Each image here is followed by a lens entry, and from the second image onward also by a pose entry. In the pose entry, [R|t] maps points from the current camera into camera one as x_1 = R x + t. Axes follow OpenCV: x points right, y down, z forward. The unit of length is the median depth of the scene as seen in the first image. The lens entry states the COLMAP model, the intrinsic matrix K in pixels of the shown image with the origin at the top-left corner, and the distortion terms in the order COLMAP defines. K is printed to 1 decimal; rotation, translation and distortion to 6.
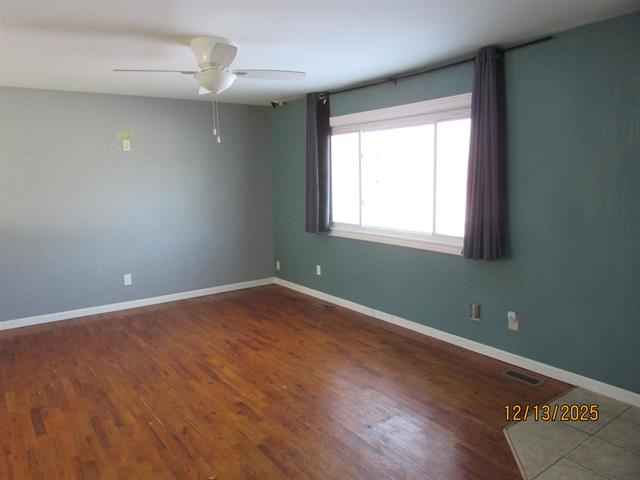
lens RADIAL K [[458.9, 0, 310.3], [0, 458.9, 238.9], [0, 0, 1]] dist [-0.040393, 0.027487]
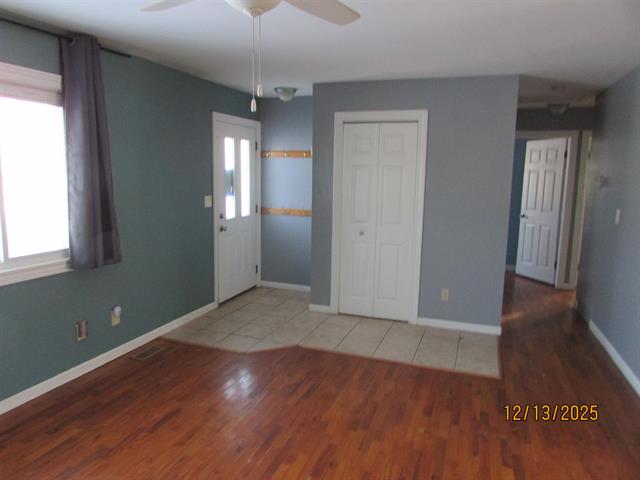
lens RADIAL K [[458.9, 0, 310.3], [0, 458.9, 238.9], [0, 0, 1]] dist [-0.040393, 0.027487]
pose [[-0.561699, -0.117213, 0.818996, -0.616029], [0.096451, 0.973886, 0.205530, -0.156870], [-0.821700, 0.194439, -0.535726, 1.127214]]
